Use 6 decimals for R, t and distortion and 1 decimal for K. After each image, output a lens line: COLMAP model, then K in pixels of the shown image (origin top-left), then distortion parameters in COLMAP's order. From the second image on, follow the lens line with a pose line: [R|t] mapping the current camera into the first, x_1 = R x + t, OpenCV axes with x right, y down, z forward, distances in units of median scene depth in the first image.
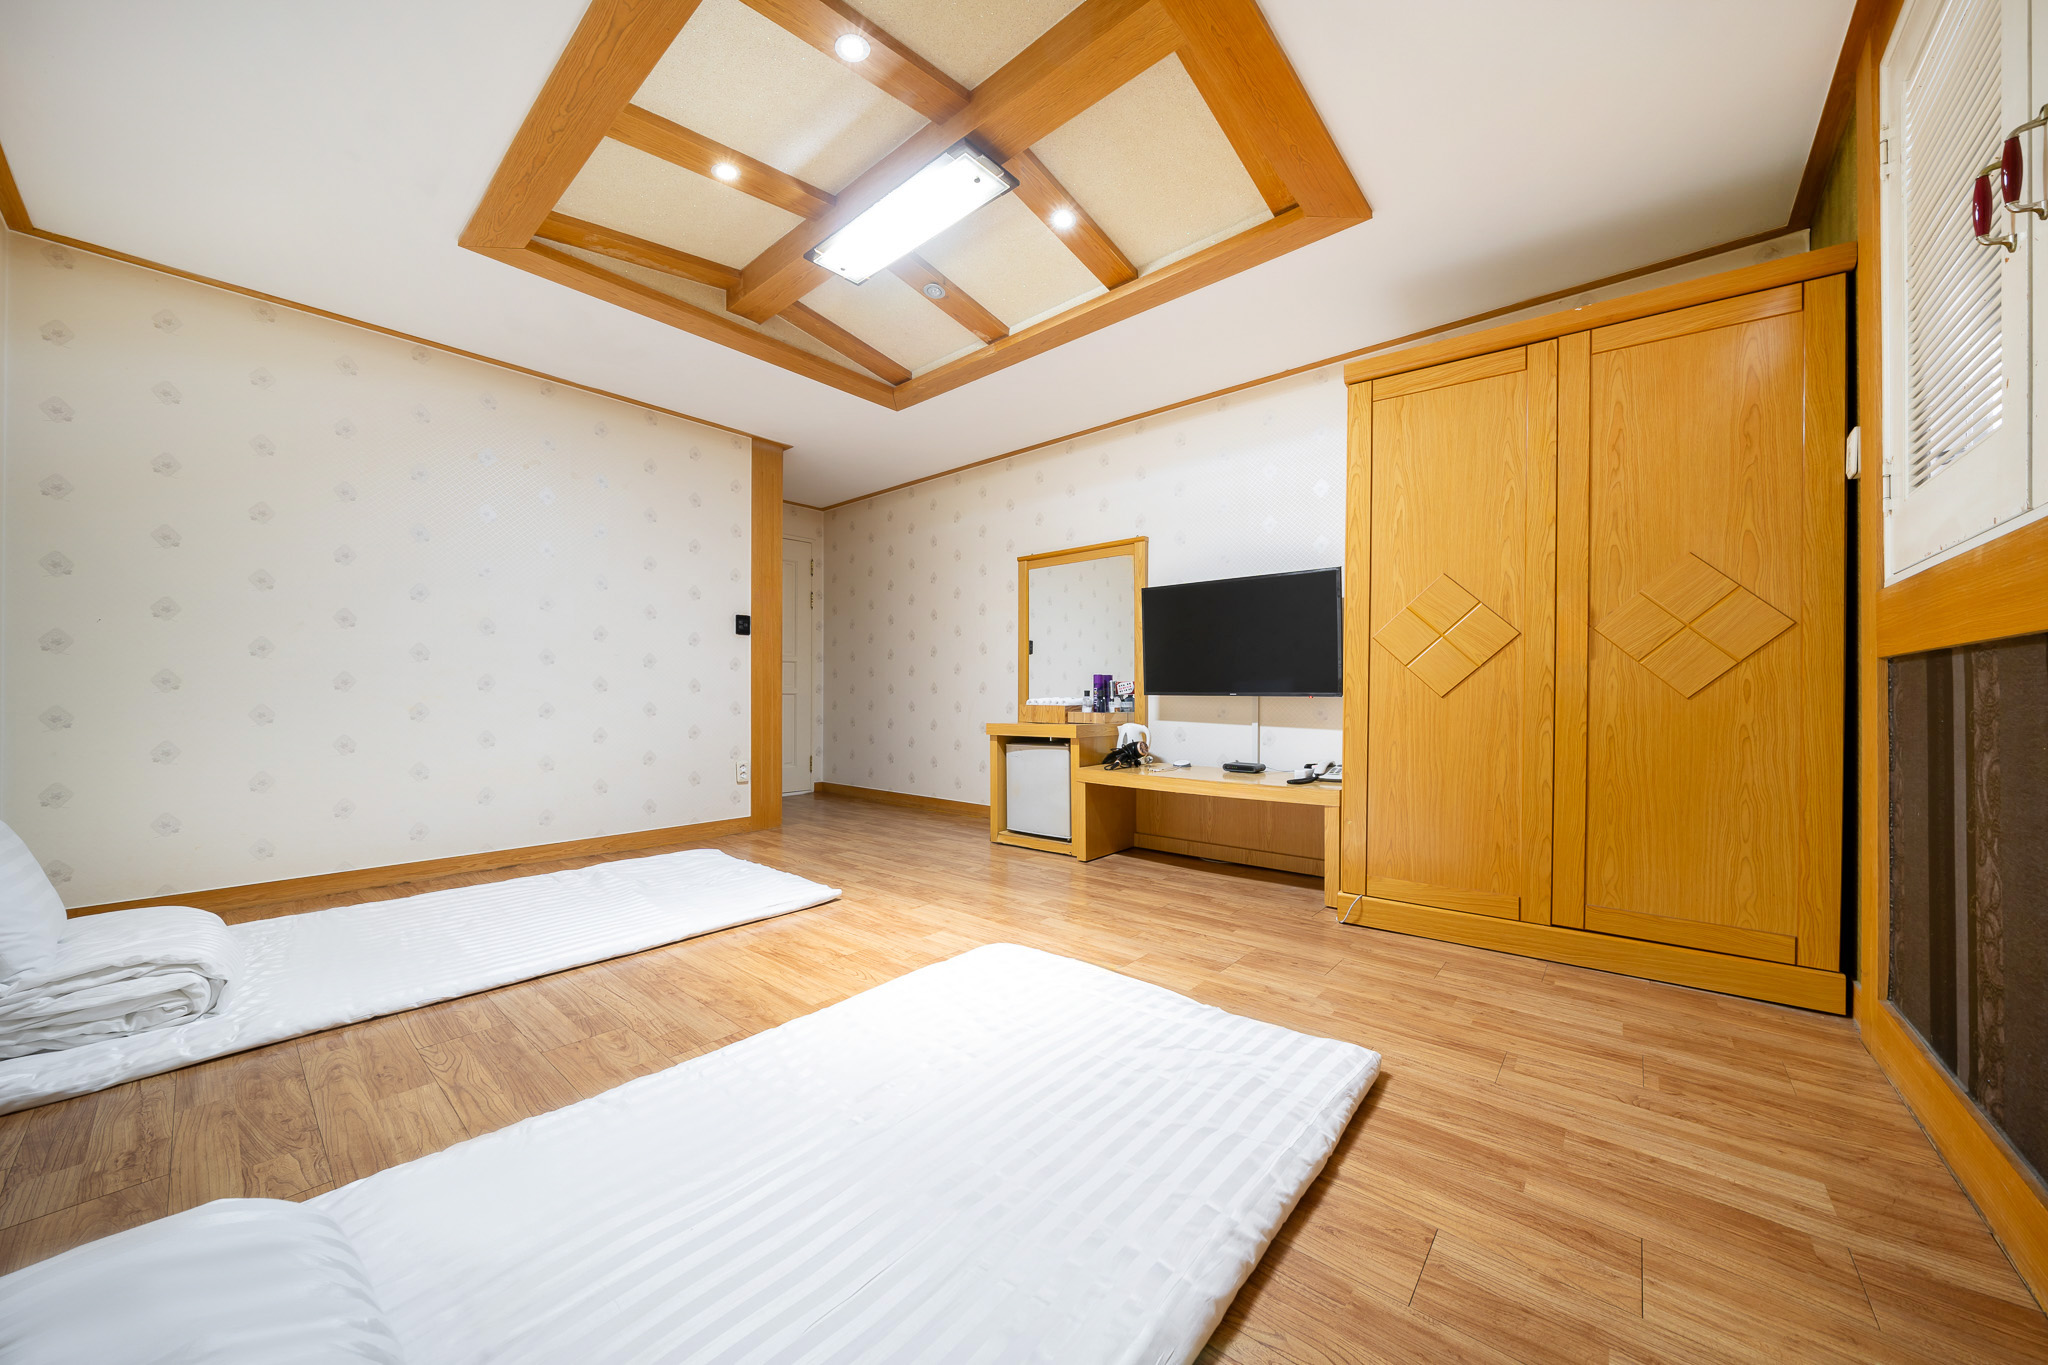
lens RADIAL K [[712.8, 0, 1016.7], [0, 712.8, 687.2], [0, 0, 1]] dist [-0.005707, 0.000137]
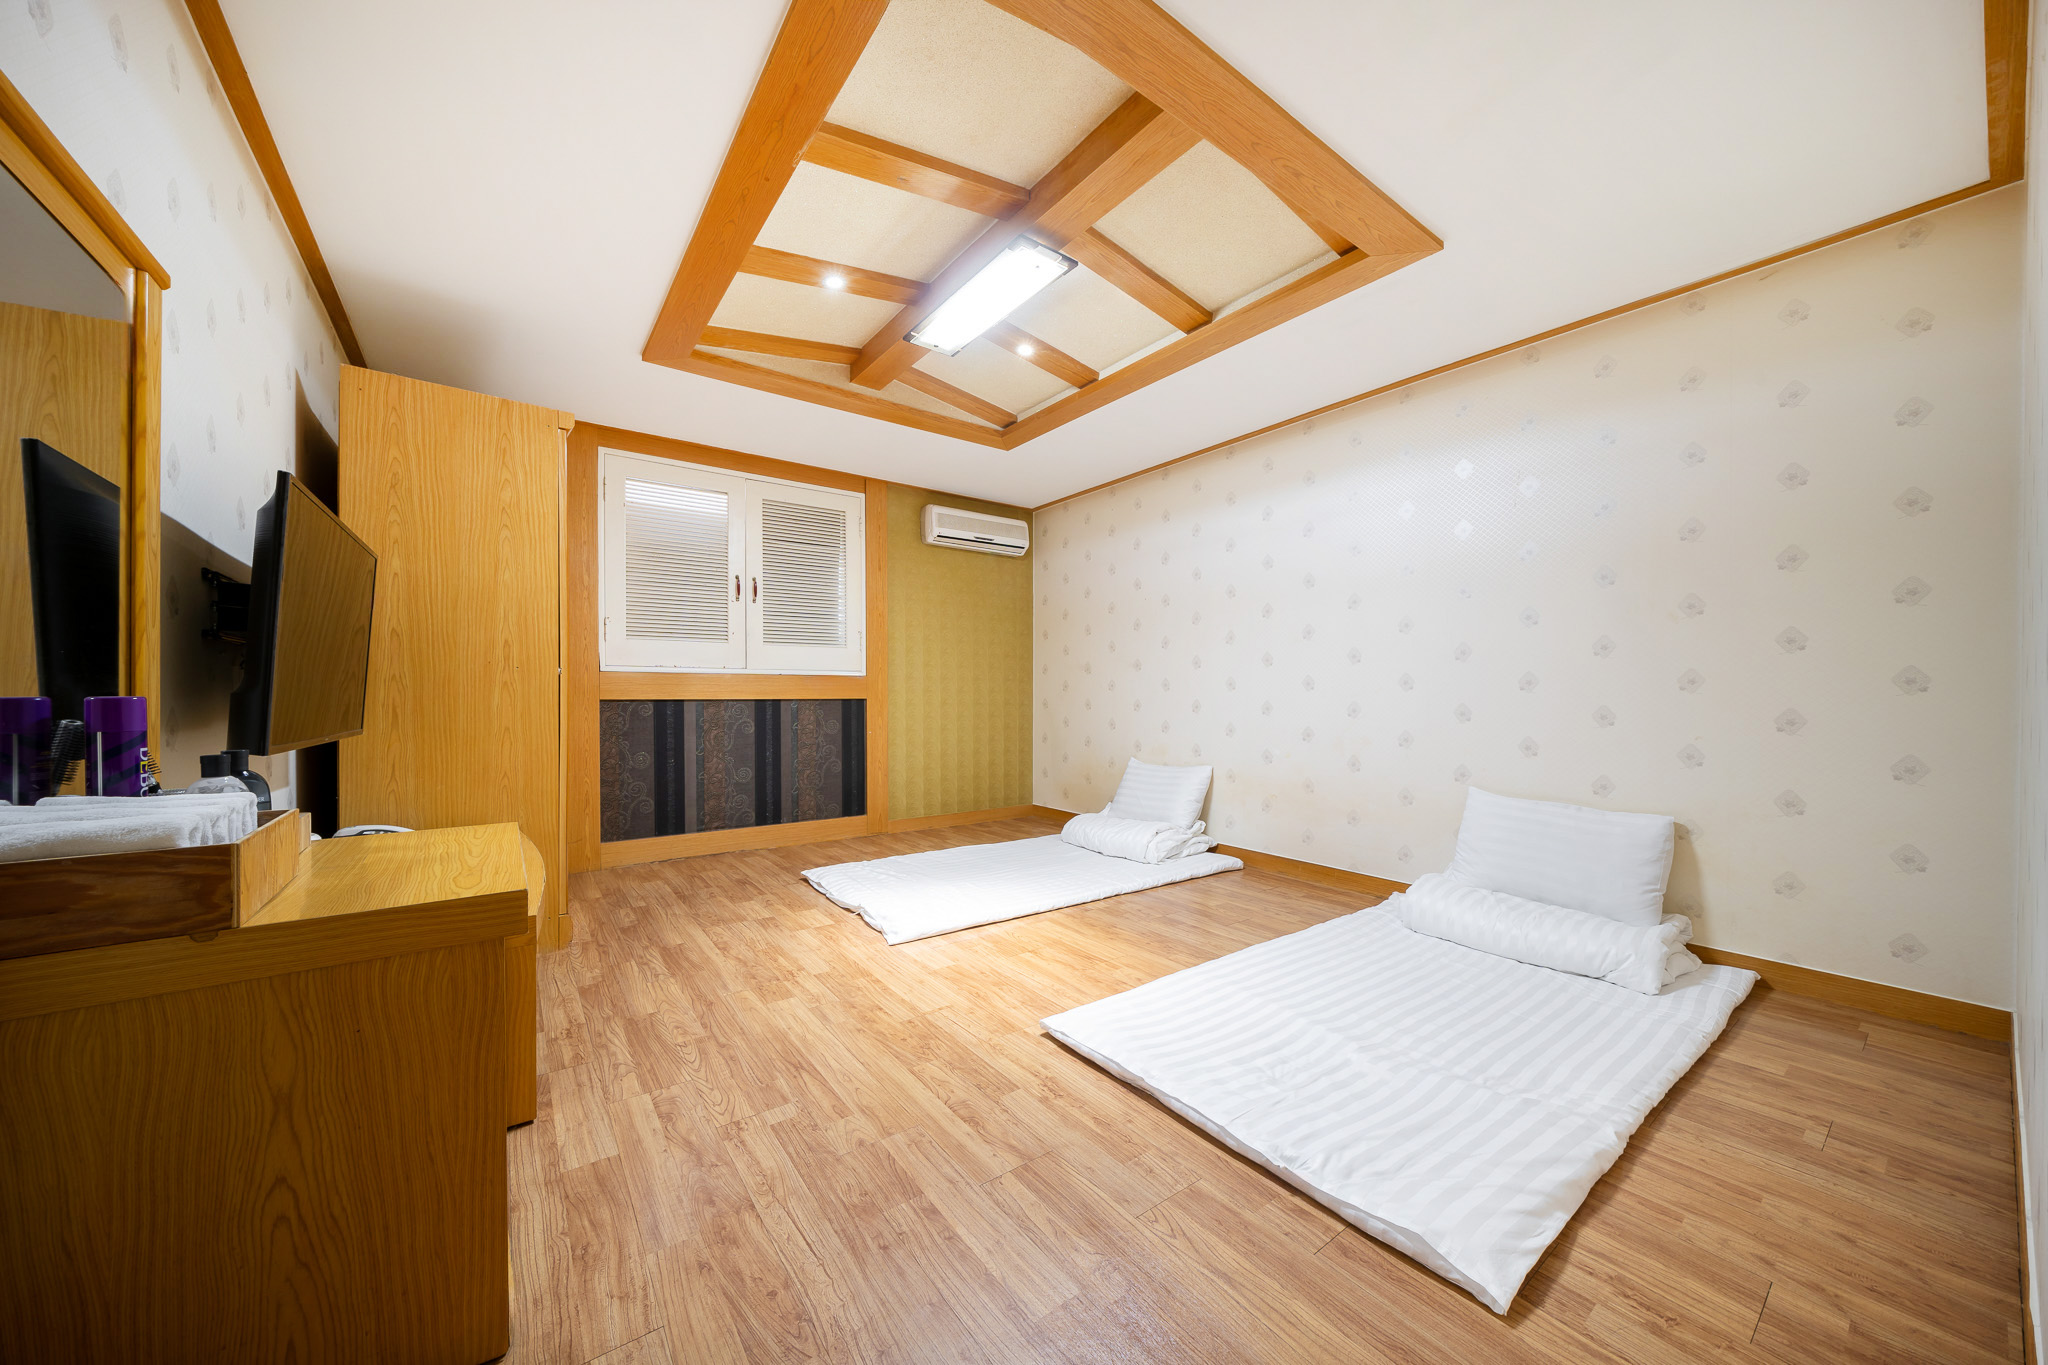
lens RADIAL K [[712.8, 0, 1019.9], [0, 712.8, 694.0], [0, 0, 1]] dist [-0.005707, 0.000137]
pose [[-0.975670, -0.004264, 0.219203, -0.445756], [-0.006552, 0.999931, -0.009715, -0.031954], [-0.219146, -0.010915, -0.975631, 1.988669]]
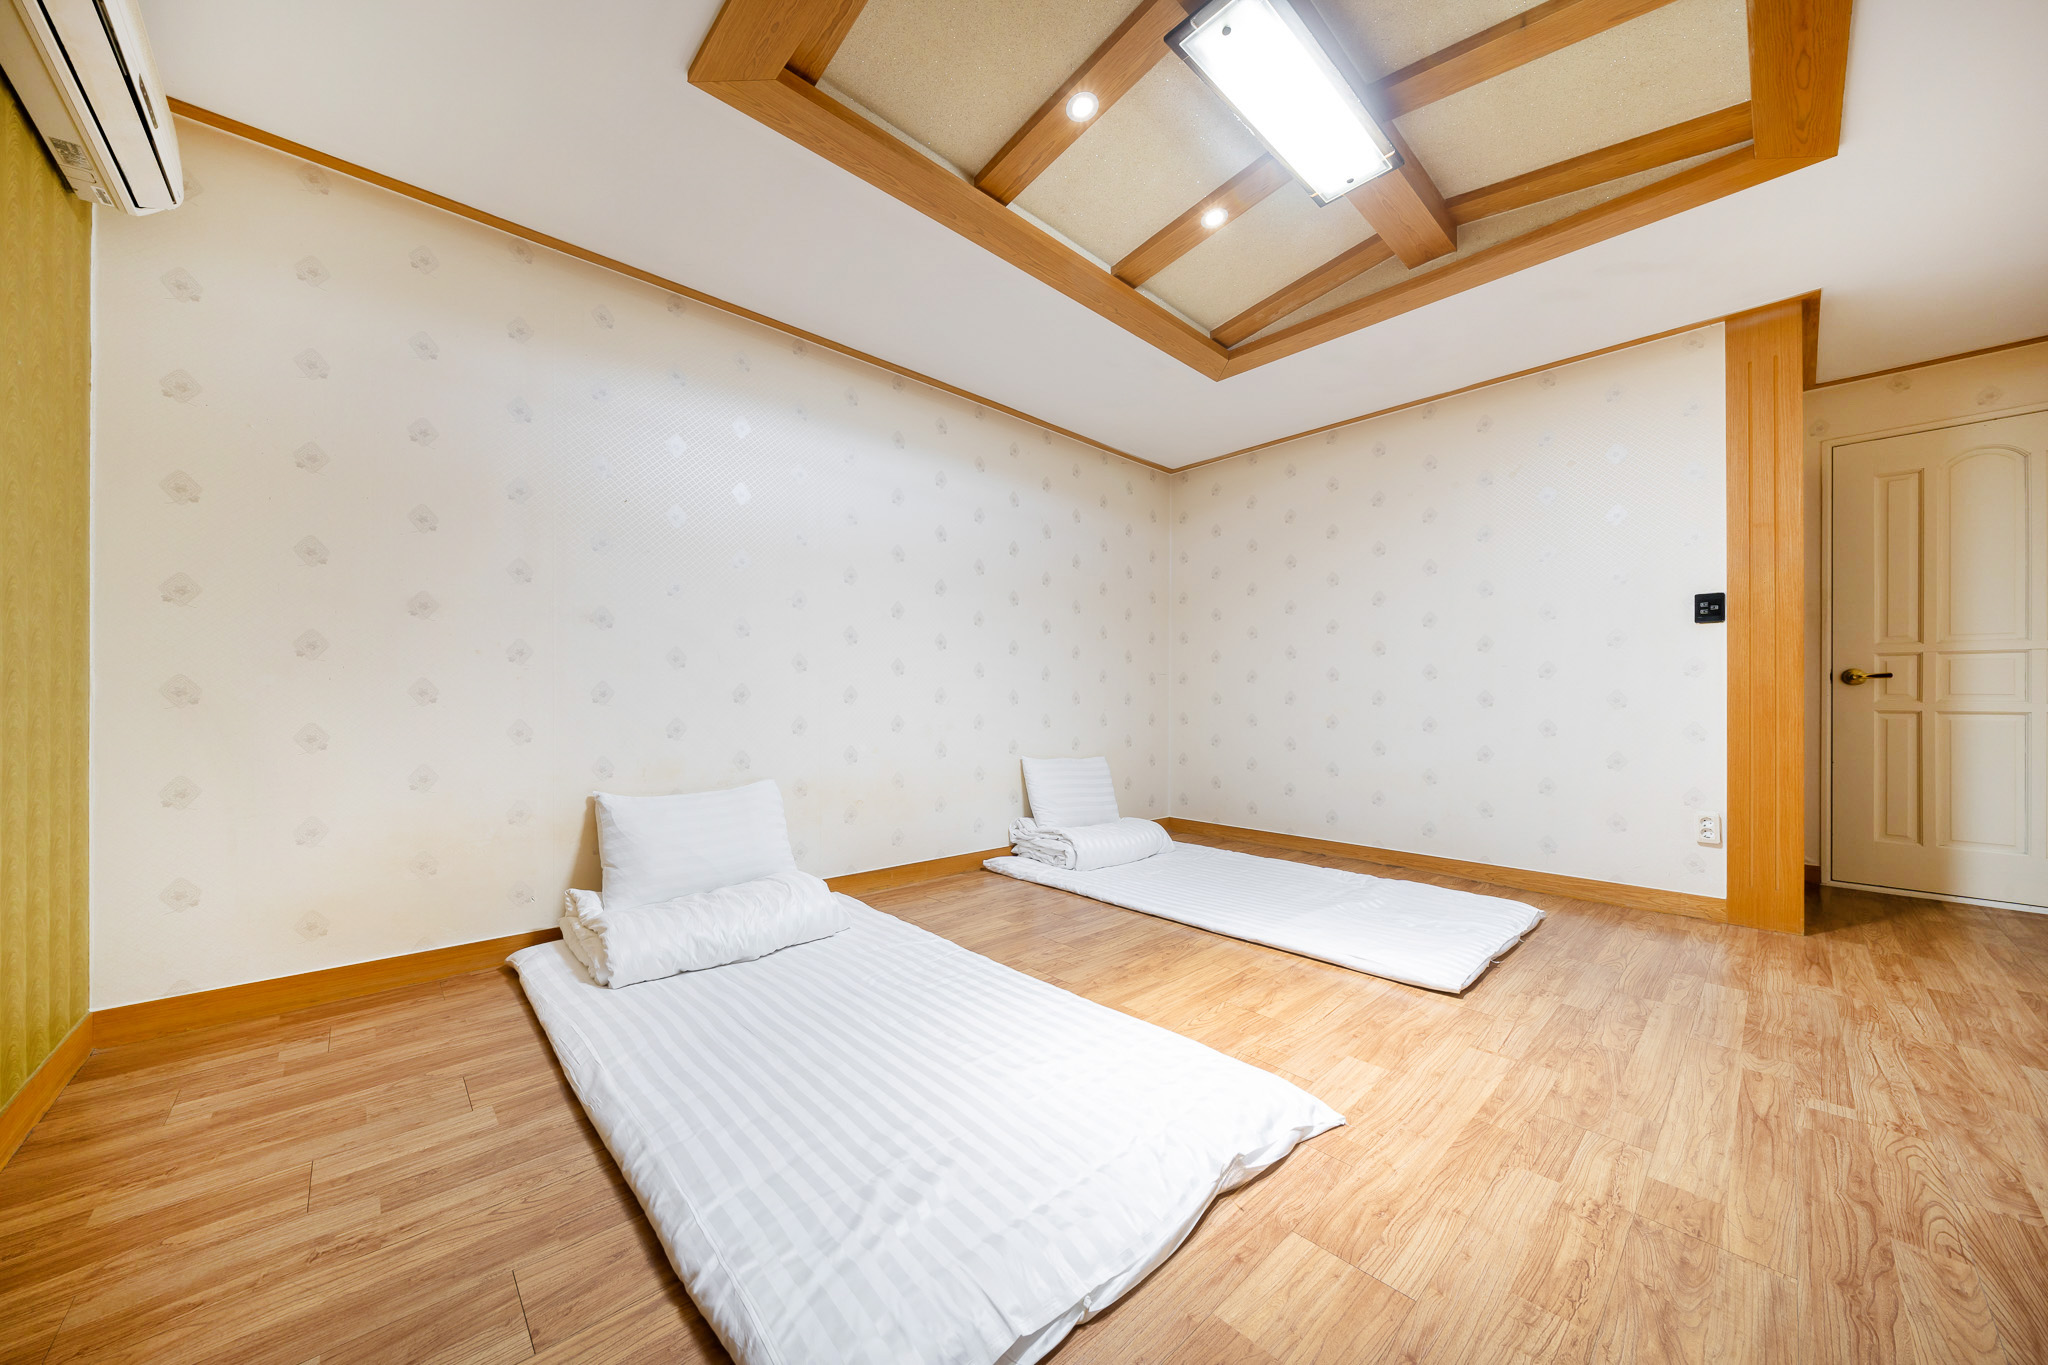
lens RADIAL K [[712.8, 0, 1008.8], [0, 712.8, 693.1], [0, 0, 1]] dist [-0.005707, 0.000137]
pose [[-0.112057, -0.012608, -0.993622, 0.615474], [0.005364, 0.999897, -0.013293, -0.003887], [0.993687, -0.006820, -0.111978, 0.741694]]
